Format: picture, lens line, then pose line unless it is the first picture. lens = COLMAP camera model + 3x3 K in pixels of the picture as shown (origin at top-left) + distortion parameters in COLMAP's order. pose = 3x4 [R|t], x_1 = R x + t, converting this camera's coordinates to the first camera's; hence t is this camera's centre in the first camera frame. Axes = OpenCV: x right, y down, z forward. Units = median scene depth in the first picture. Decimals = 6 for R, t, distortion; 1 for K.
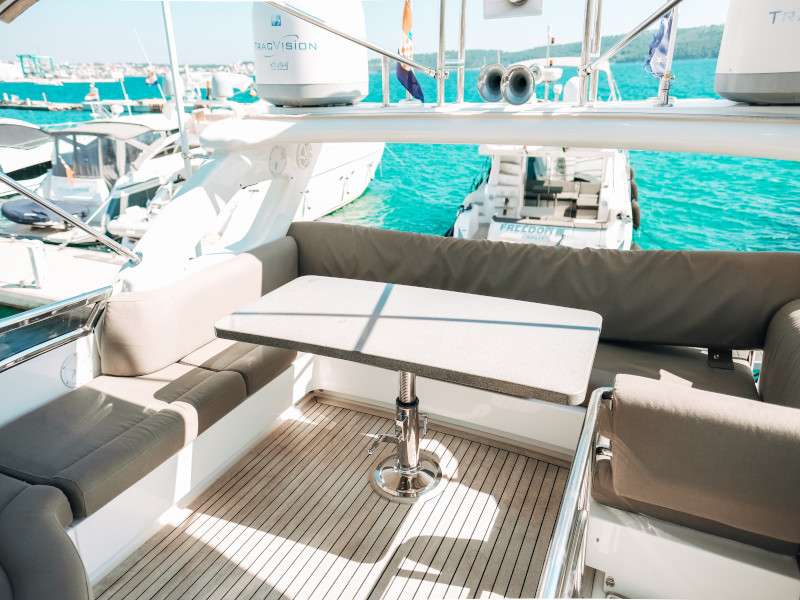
lens RADIAL K [[556.0, 0, 401.9], [0, 556.0, 273.2], [0, 0, 1]] dist [0.039252, 0.042994]
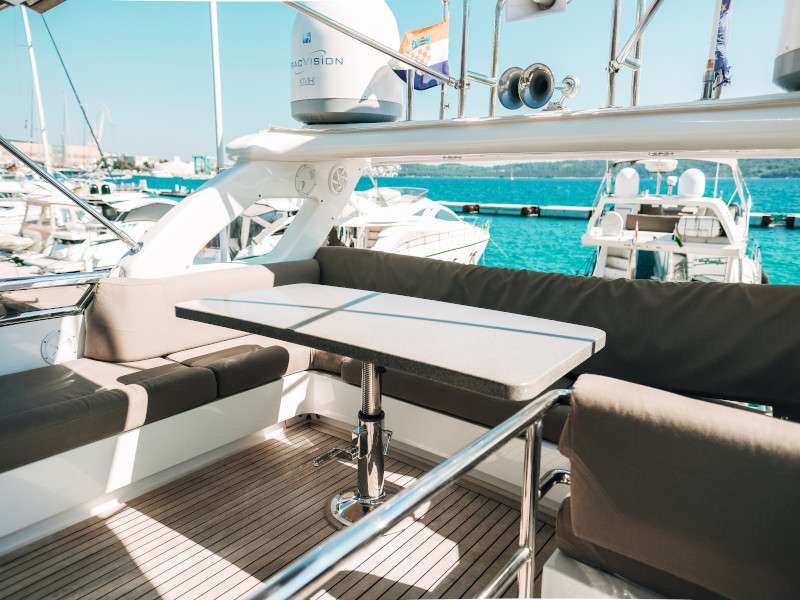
lens RADIAL K [[550.1, 0, 399.5], [0, 550.1, 286.3], [0, 0, 1]] dist [0.045493, 0.005515]
pose [[0.976536, 0.067906, -0.204368, 0.204262], [-0.097217, 0.985792, -0.136978, 0.137773], [0.192163, 0.153632, 0.969263, 0.134306]]
